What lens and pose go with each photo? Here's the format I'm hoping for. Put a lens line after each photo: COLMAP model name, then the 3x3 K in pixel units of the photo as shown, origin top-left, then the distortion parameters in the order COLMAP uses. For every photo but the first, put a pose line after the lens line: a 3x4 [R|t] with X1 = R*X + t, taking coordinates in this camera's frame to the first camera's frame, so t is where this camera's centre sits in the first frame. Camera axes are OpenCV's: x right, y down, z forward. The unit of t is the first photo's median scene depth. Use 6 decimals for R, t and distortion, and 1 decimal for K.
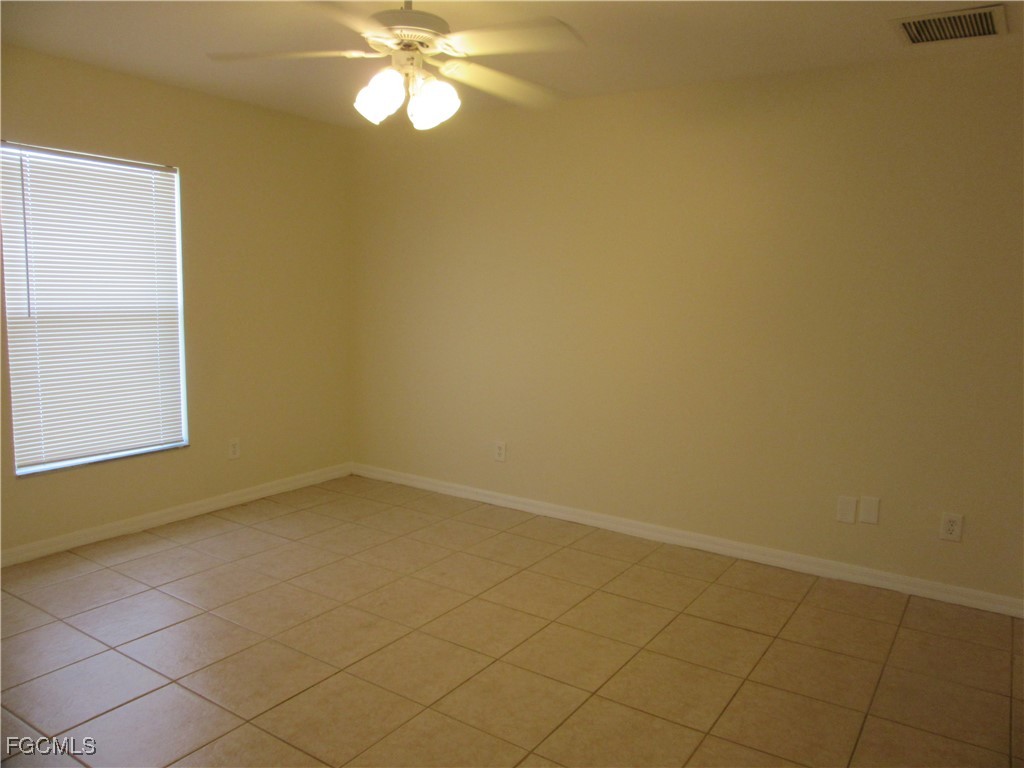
lens RADIAL K [[753.4, 0, 512.0], [0, 753.4, 386.0], [0, 0, 1]] dist [-0.018039, -0.004761]
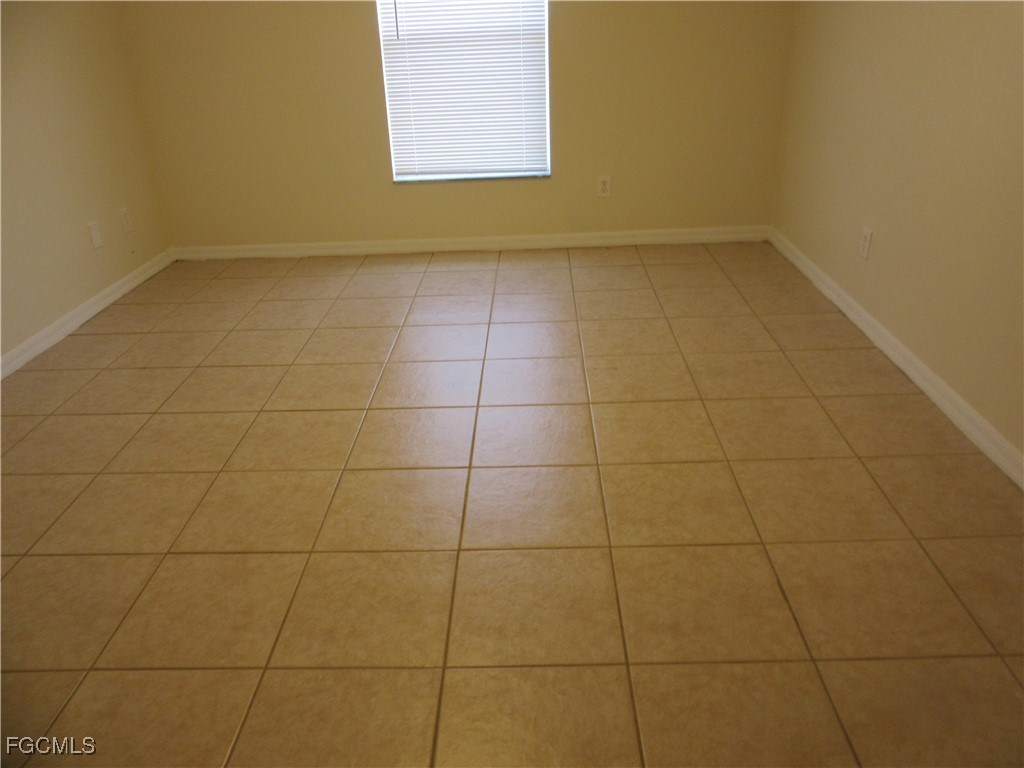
lens RADIAL K [[753.4, 0, 502.7], [0, 753.4, 376.0], [0, 0, 1]] dist [-0.018039, -0.004761]
pose [[0.532996, 0.326125, -0.780742, 0.475930], [-0.058380, 0.934710, 0.350584, -0.022425], [0.844101, -0.141280, 0.517236, 0.463031]]
